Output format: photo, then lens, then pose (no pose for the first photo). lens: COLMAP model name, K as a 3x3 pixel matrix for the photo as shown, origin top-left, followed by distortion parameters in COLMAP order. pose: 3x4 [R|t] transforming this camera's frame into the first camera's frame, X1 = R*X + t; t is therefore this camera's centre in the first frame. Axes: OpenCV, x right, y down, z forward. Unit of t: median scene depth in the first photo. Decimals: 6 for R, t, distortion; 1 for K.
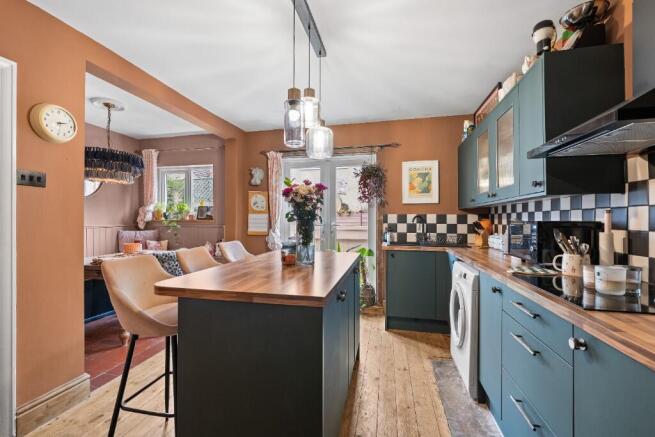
lens RADIAL K [[283.5, 0, 326.9], [0, 283.5, 219.5], [0, 0, 1]] dist [0.000803, -0.000189]
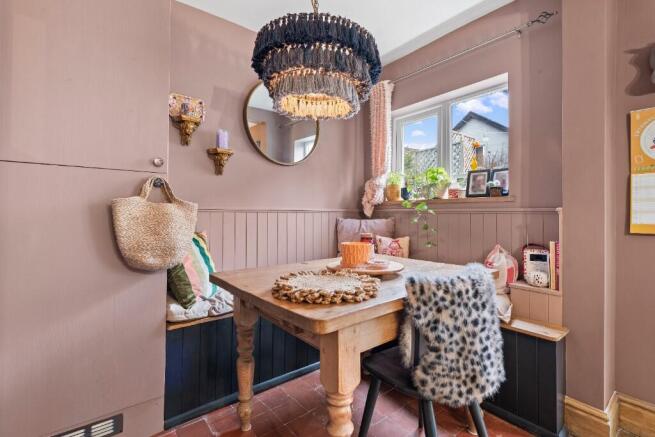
lens RADIAL K [[300.4, 0, 327.6], [0, 300.4, 215.5], [0, 0, 1]] dist [0.001818, 0.000186]
pose [[0.772405, 0.003043, -0.635123, -0.317698], [-0.001612, 0.999995, 0.002830, 0.029703], [0.635128, -0.001162, 0.772406, 0.455488]]
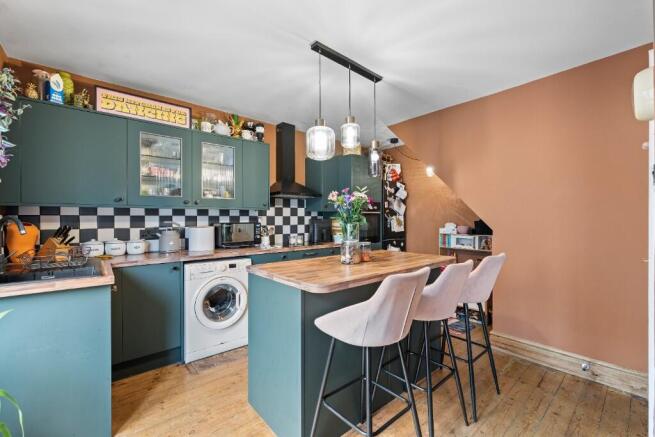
lens RADIAL K [[283.5, 0, 328.6], [0, 283.5, 217.8], [0, 0, 1]] dist [0.000803, -0.000189]
pose [[-0.793961, -0.001426, 0.607968, -0.312789], [-0.000514, 0.999998, 0.001675, -0.009177], [-0.607969, 0.001018, -0.793960, 0.866244]]
